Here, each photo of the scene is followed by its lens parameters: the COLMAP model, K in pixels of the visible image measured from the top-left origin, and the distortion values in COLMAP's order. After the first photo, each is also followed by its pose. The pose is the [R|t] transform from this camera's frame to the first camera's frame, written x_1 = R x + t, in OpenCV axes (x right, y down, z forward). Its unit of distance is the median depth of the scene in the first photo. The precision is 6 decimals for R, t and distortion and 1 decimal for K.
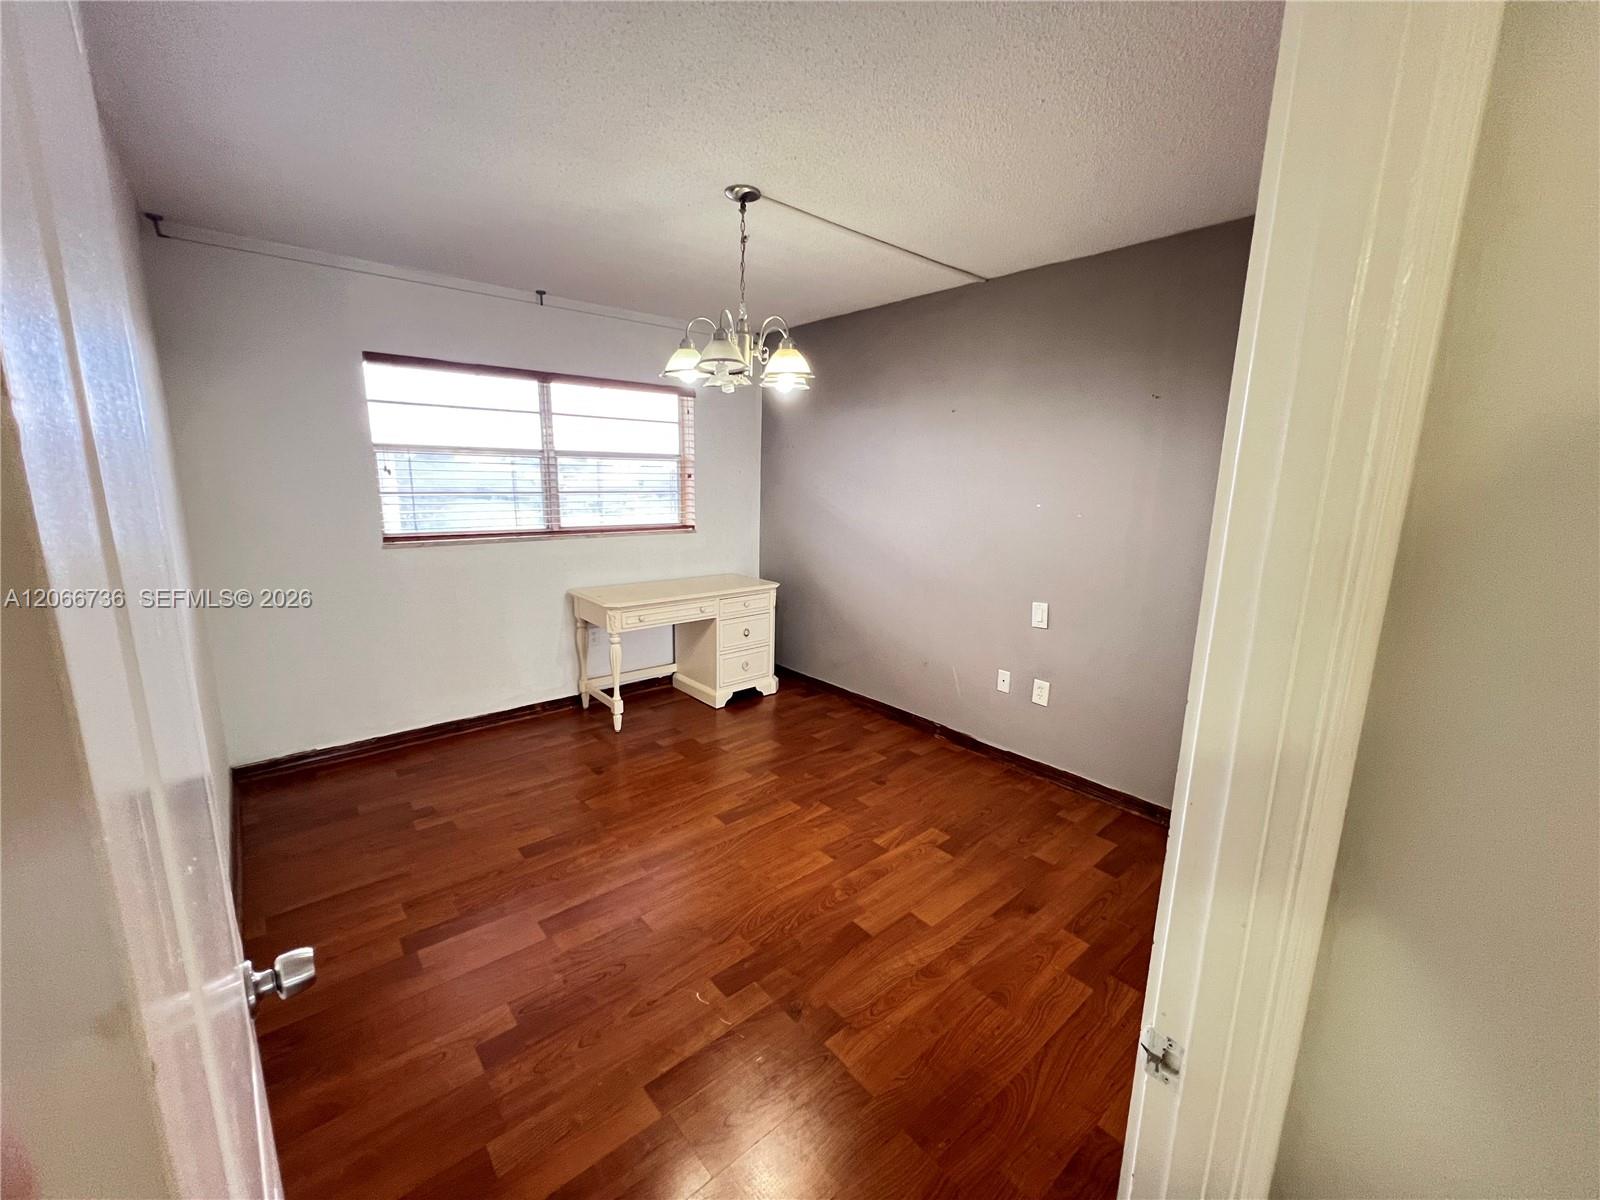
lens RADIAL K [[641.2, 0, 798.1], [0, 641.2, 600.6], [0, 0, 1]] dist [-0.000819, 0.000622]
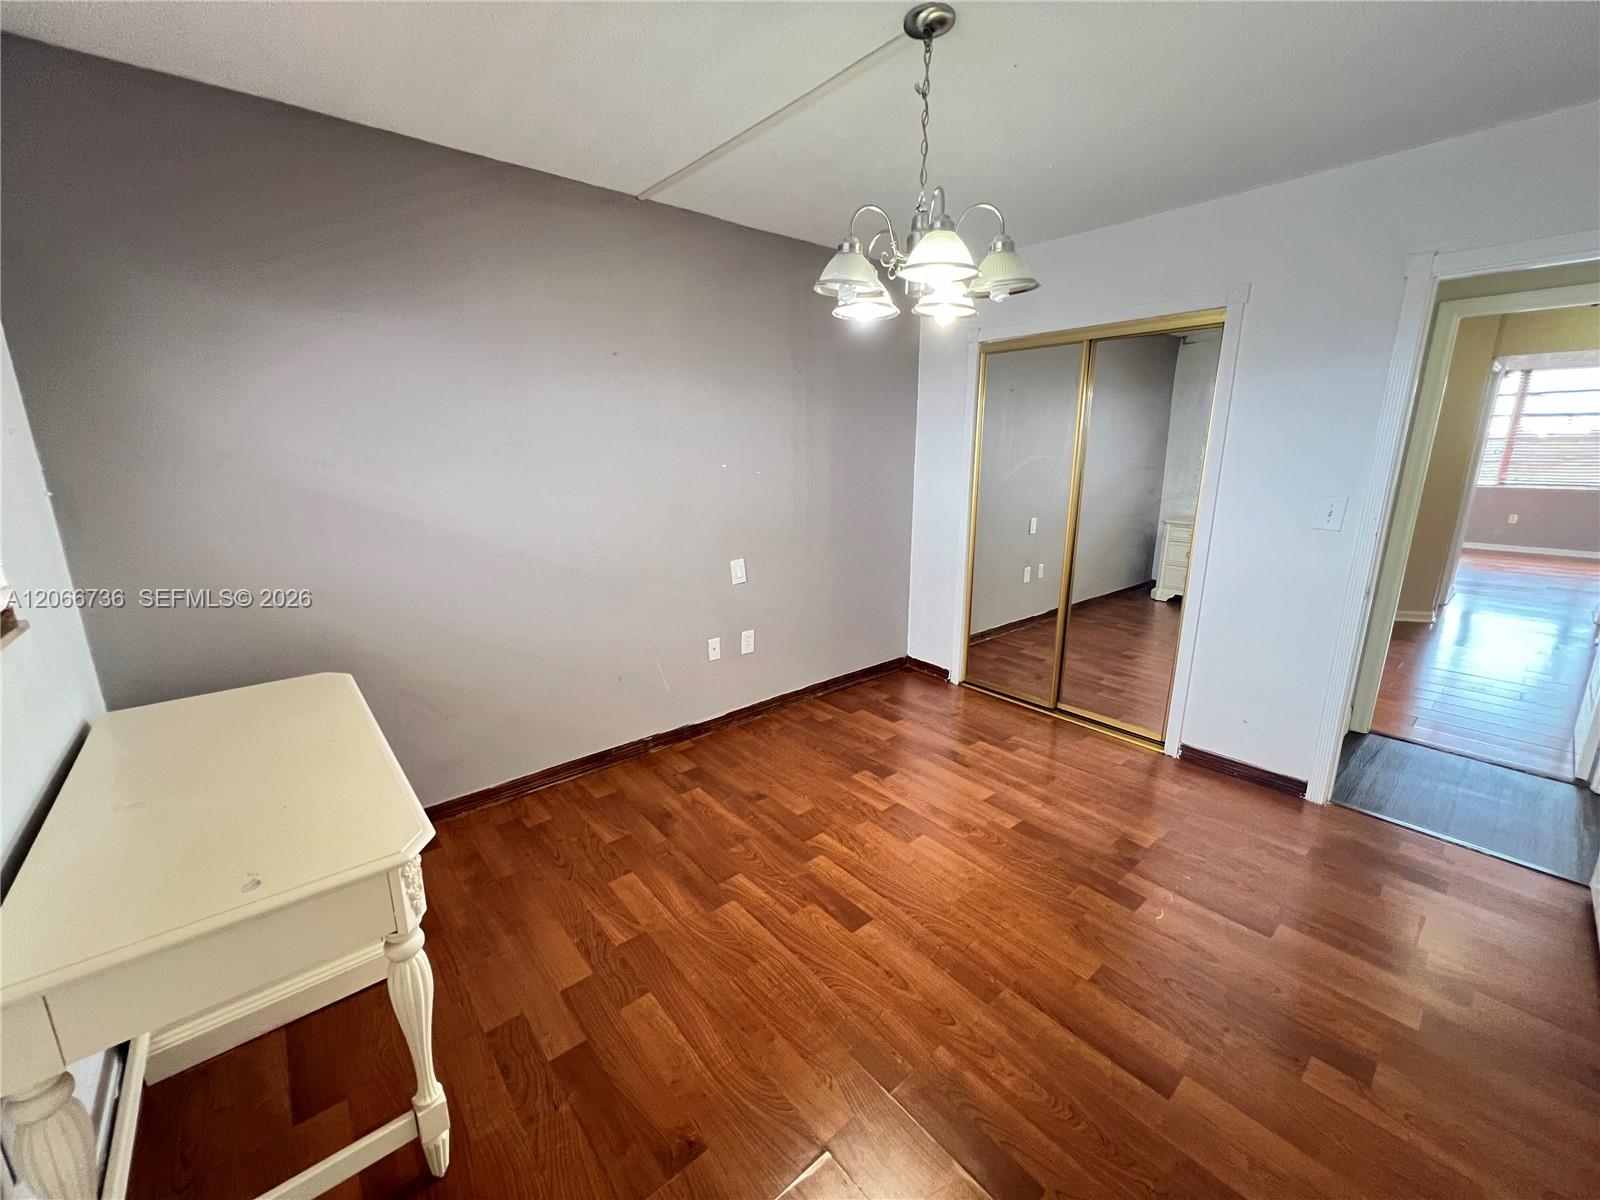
lens RADIAL K [[641.2, 0, 798.1], [0, 641.2, 600.6], [0, 0, 1]] dist [-0.000819, 0.000622]
pose [[0.006525, -0.255394, 0.966815, -0.699448], [0.200179, 0.947599, 0.248967, -0.188114], [-0.979738, 0.191912, 0.057308, 0.932561]]
